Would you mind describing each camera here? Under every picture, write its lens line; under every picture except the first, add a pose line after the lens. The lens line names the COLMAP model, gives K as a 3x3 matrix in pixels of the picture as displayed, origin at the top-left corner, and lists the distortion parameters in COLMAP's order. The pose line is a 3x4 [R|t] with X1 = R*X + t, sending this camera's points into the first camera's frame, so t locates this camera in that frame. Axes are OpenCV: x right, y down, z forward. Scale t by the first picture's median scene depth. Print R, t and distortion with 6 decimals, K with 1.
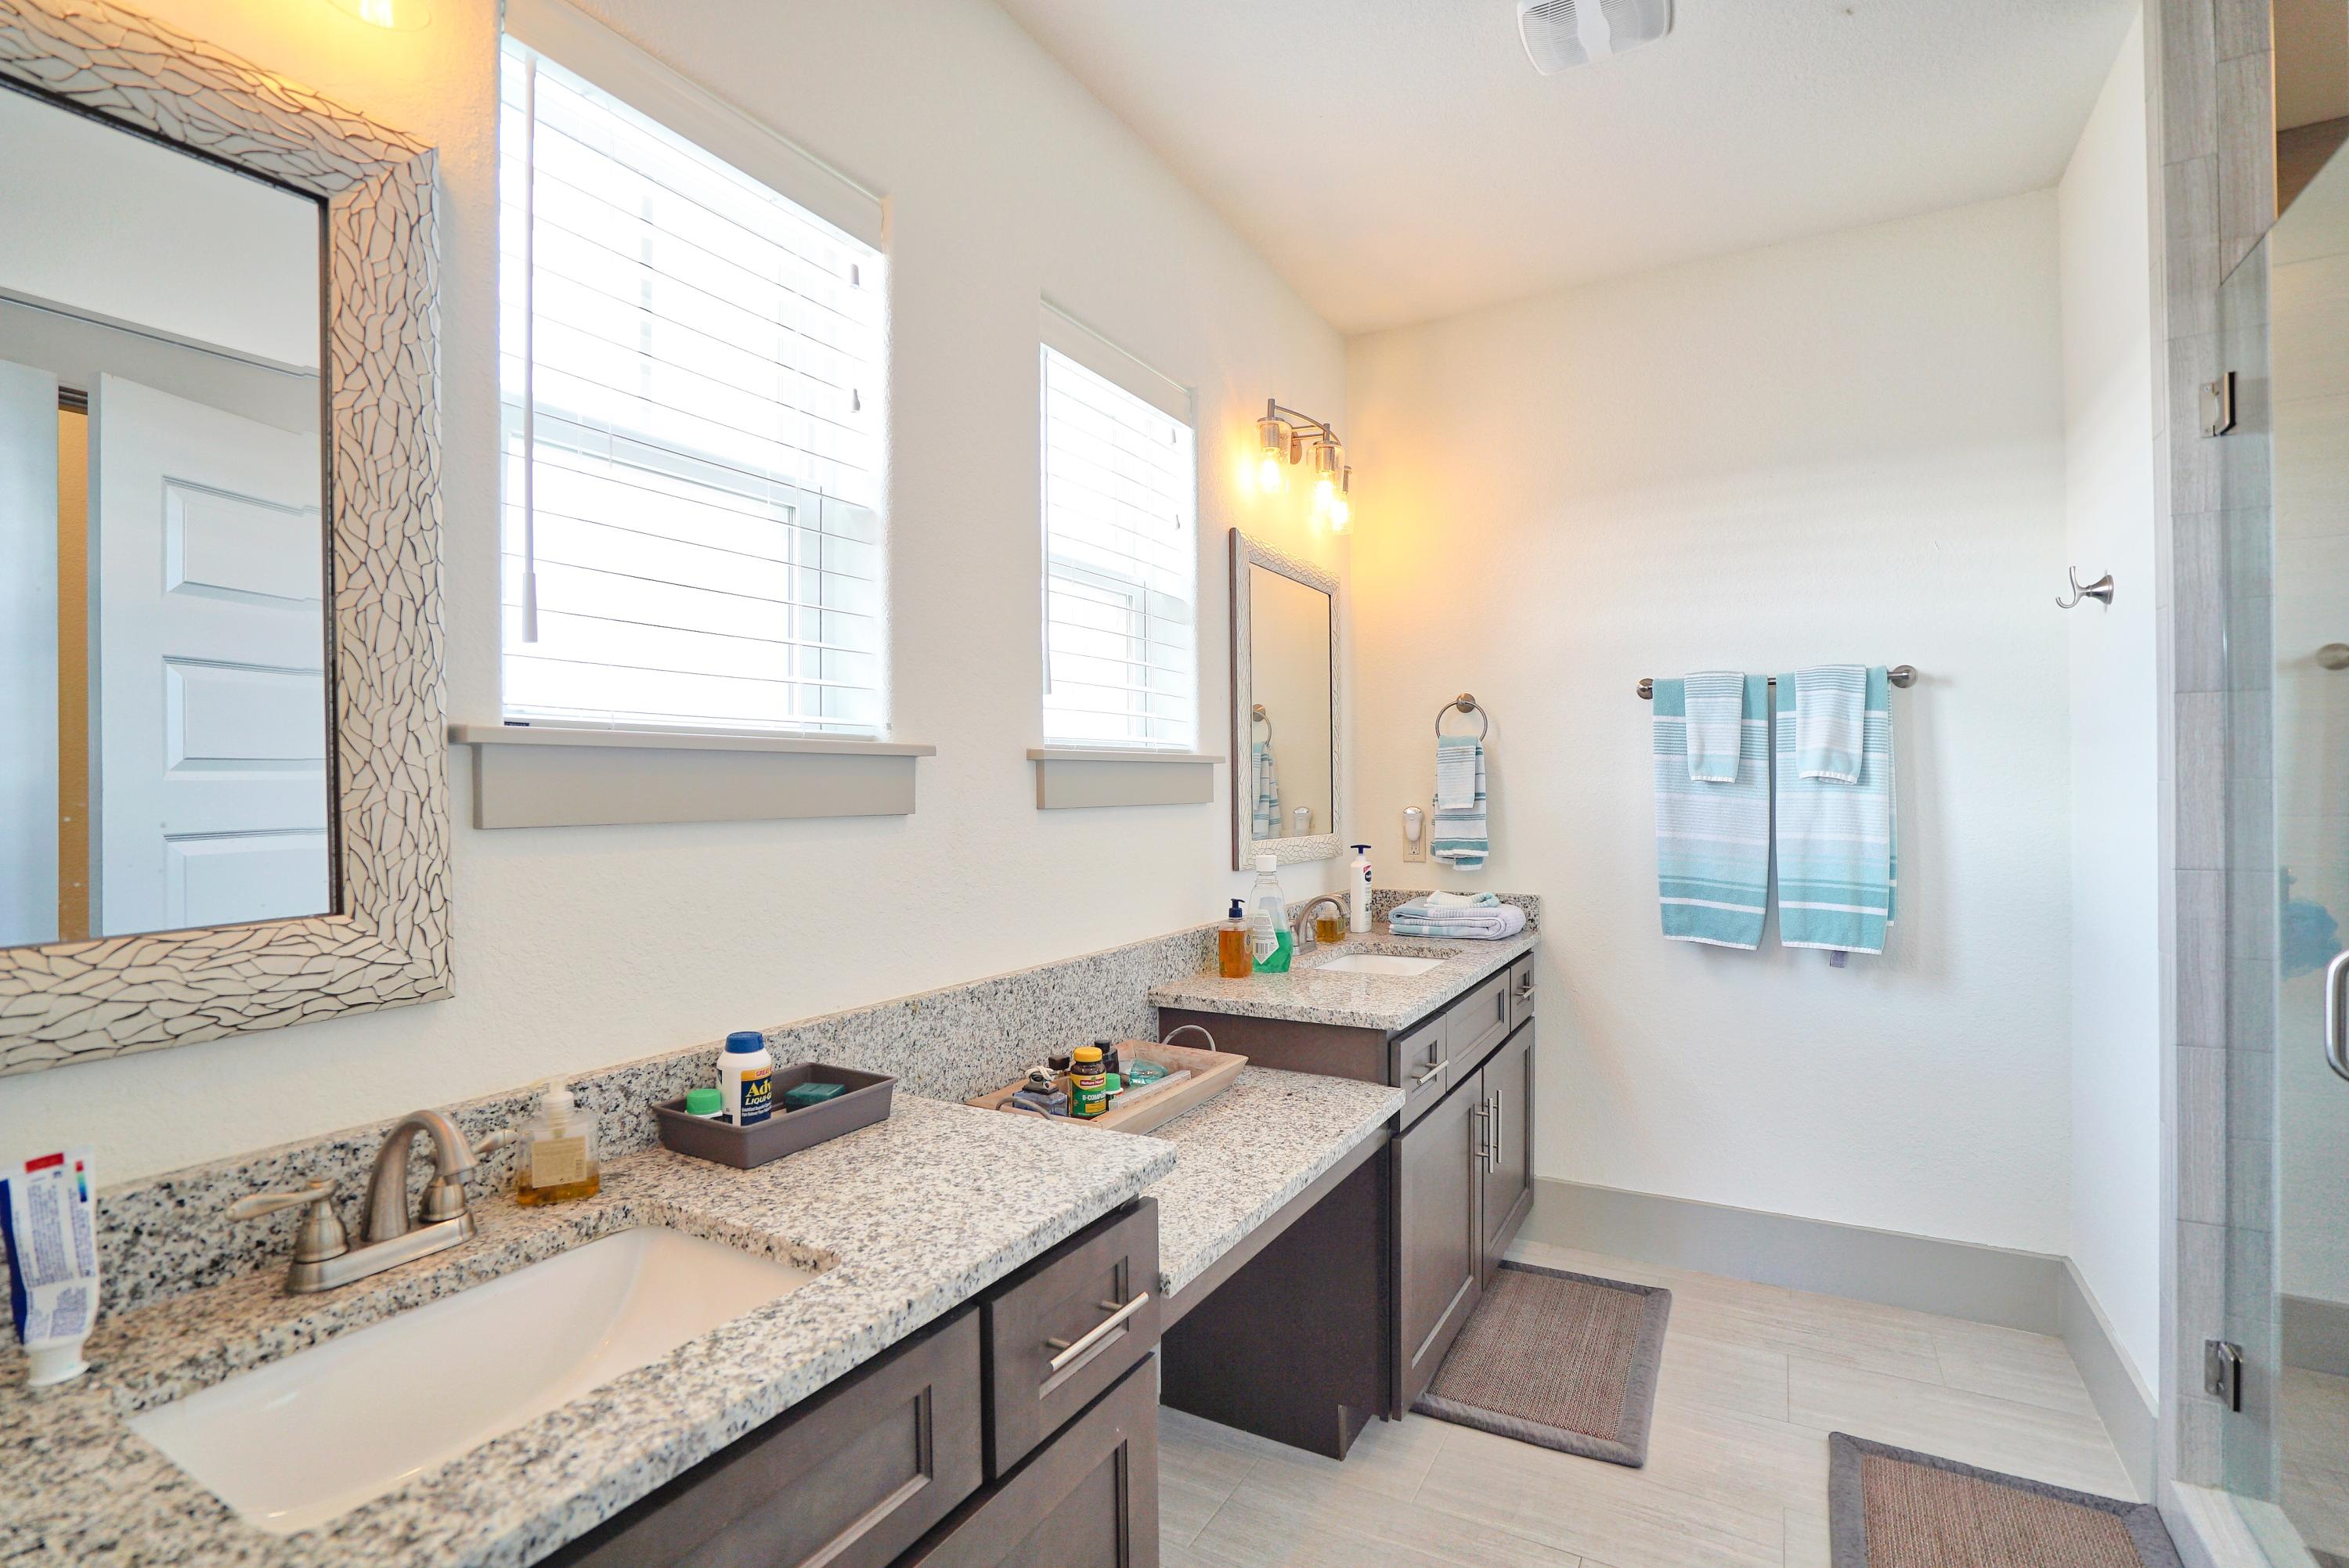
lens RADIAL K [[1077.5, 0, 1162.2], [0, 1077.5, 792.3], [0, 0, 1]] dist [-0.000995, 0.000101]
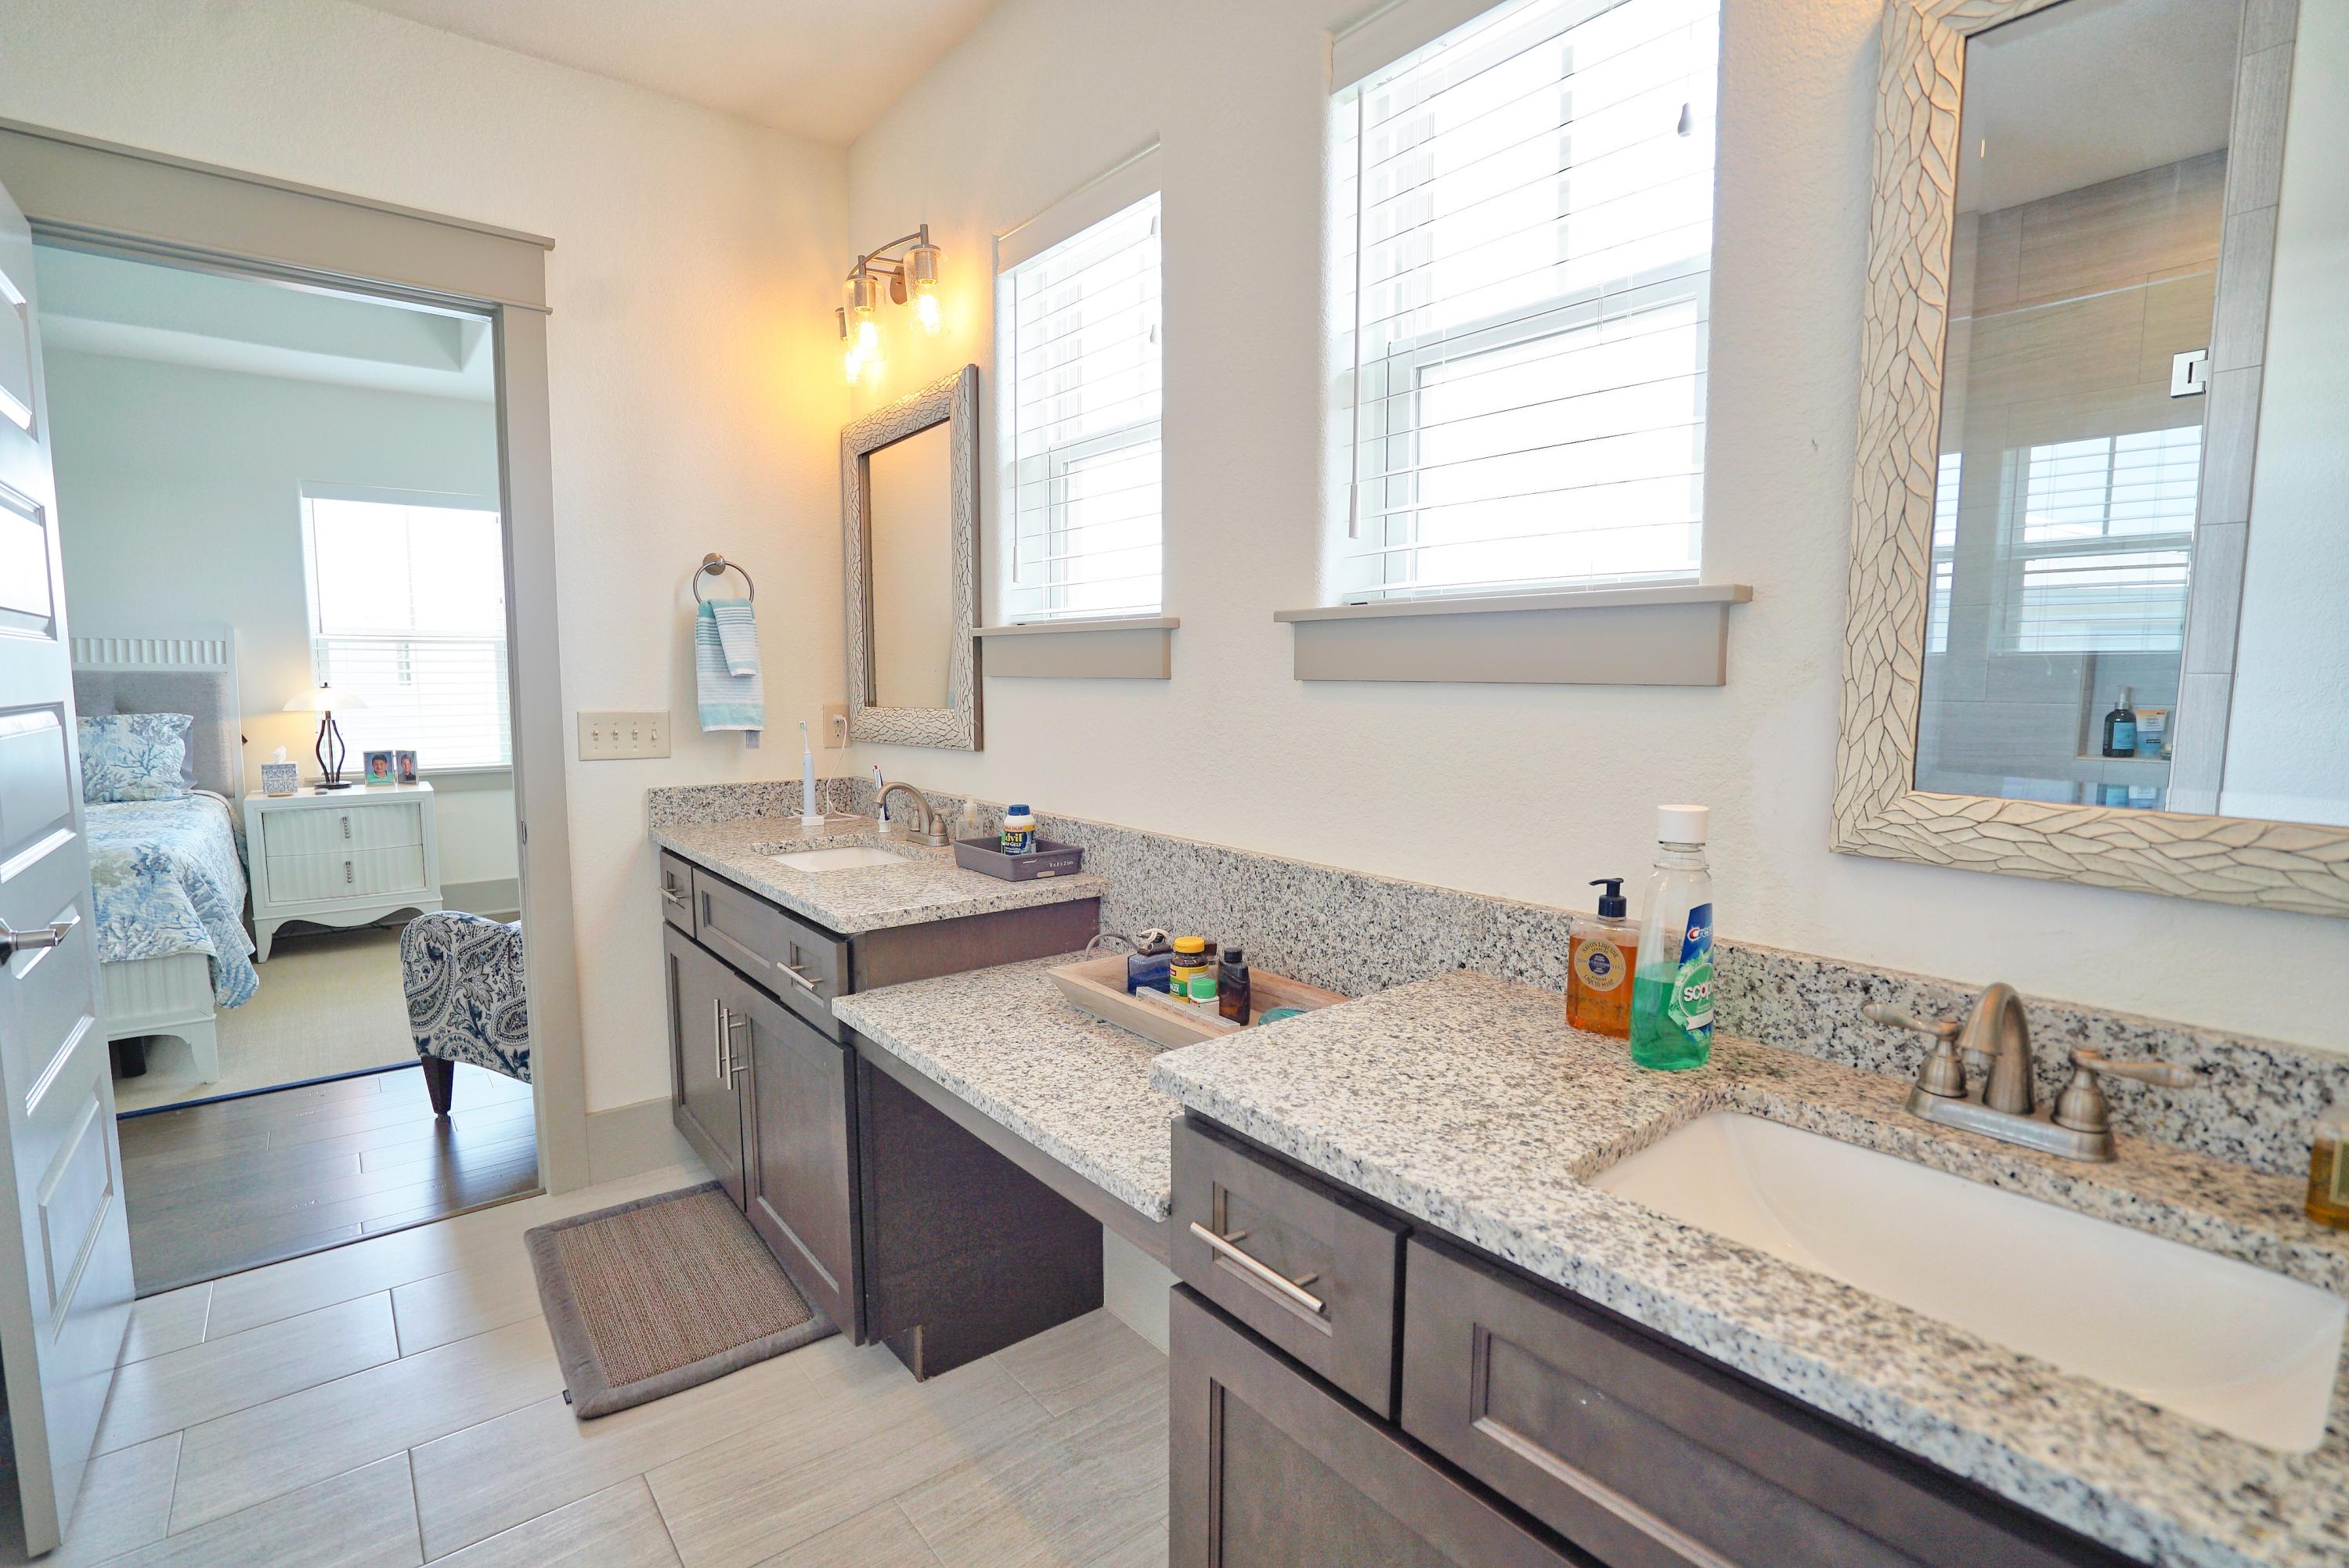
lens RADIAL K [[1100.9, 0, 1169.4], [0, 1100.9, 750.8], [0, 0, 1]] dist [-0.001424, -0.000101]
pose [[-0.356709, 0.083852, -0.930445, 0.765344], [0.006630, 0.996166, 0.087233, -0.006220], [0.934192, 0.024948, -0.355897, 1.249814]]
